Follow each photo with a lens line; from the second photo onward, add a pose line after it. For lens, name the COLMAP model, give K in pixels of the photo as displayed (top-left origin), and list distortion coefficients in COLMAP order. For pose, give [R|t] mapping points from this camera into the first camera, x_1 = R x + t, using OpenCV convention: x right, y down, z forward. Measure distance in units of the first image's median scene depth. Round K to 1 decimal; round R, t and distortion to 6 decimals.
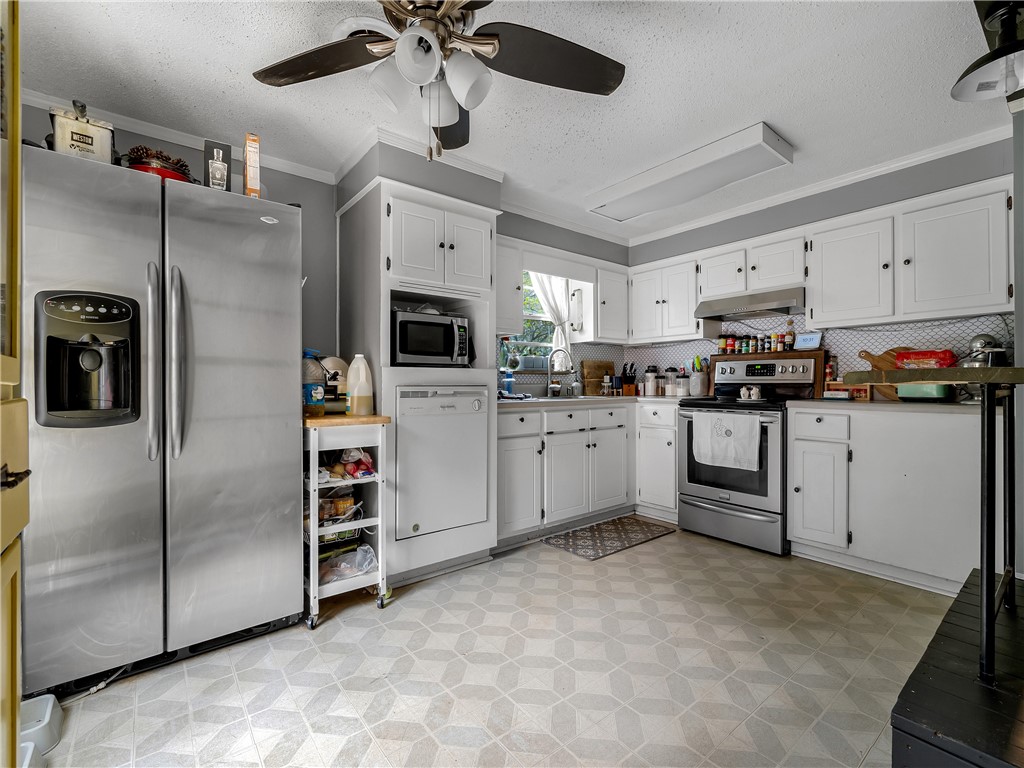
lens RADIAL K [[463.6, 0, 516.0], [0, 463.6, 383.9], [0, 0, 1]] dist [-0.007781, 0.001389]
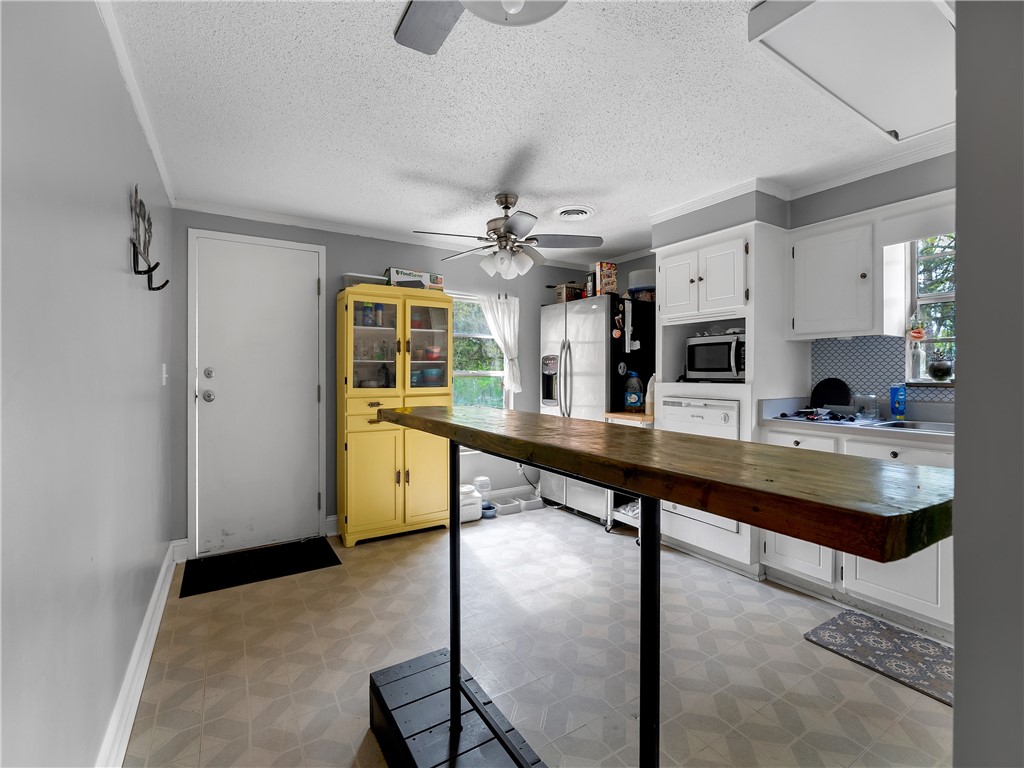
lens RADIAL K [[463.6, 0, 515.2], [0, 463.6, 377.0], [0, 0, 1]] dist [-0.007781, 0.001389]
pose [[-0.112764, 0.010452, -0.993567, 1.033528], [-0.002774, 0.999937, 0.010834, -0.060302], [0.993618, 0.003978, -0.112728, 0.649585]]
